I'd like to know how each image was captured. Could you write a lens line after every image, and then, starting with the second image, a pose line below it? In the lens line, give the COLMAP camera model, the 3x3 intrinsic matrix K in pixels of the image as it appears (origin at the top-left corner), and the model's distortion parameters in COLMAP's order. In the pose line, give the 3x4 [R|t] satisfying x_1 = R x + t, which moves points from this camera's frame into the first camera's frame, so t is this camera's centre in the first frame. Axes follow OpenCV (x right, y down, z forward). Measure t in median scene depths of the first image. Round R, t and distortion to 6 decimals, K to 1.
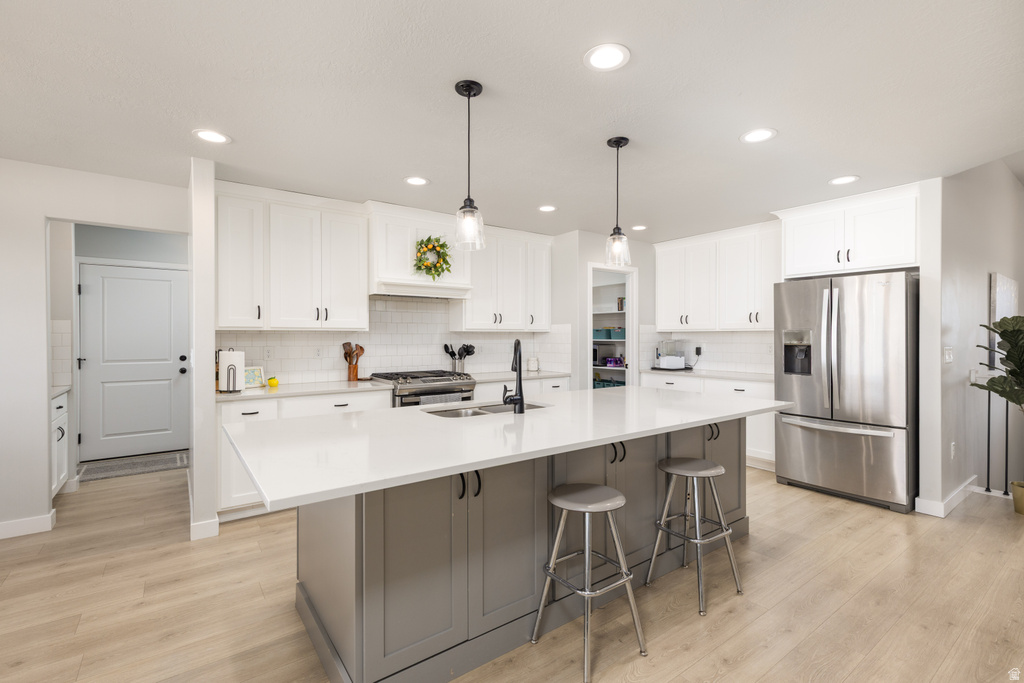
lens RADIAL K [[462.4, 0, 511.4], [0, 462.4, 339.8], [0, 0, 1]] dist [0.005210, -0.002114]
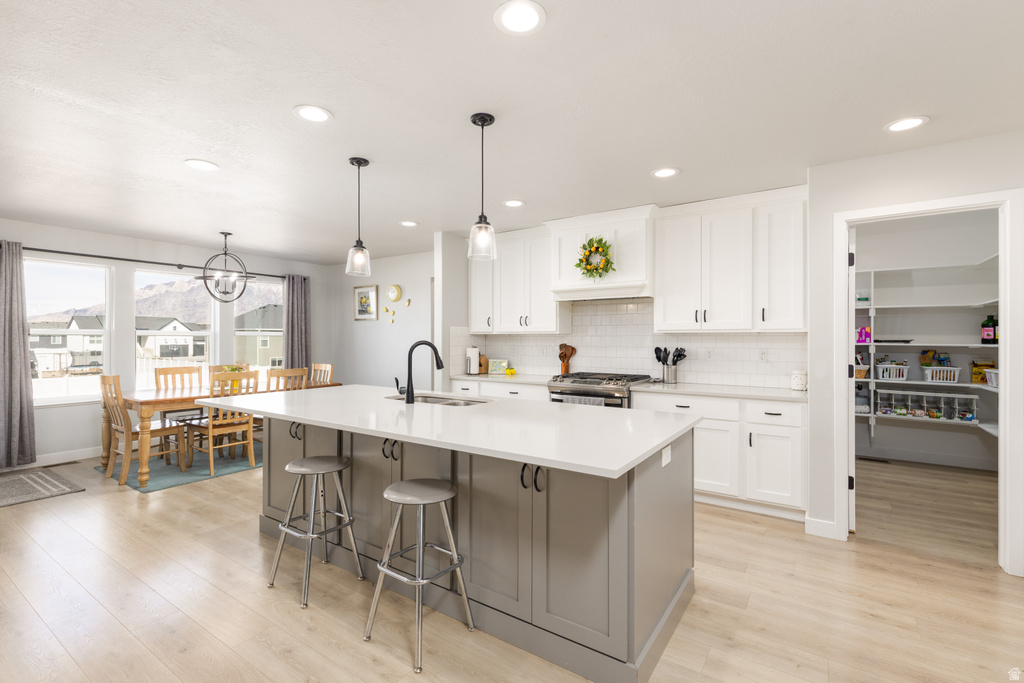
lens RADIAL K [[462.4, 0, 509.1], [0, 462.4, 341.0], [0, 0, 1]] dist [0.005210, -0.002114]
pose [[0.330820, 0.005244, -0.943679, 0.759201], [-0.006239, 0.999975, 0.003370, -0.004610], [0.943673, 0.004773, 0.330845, 0.527436]]
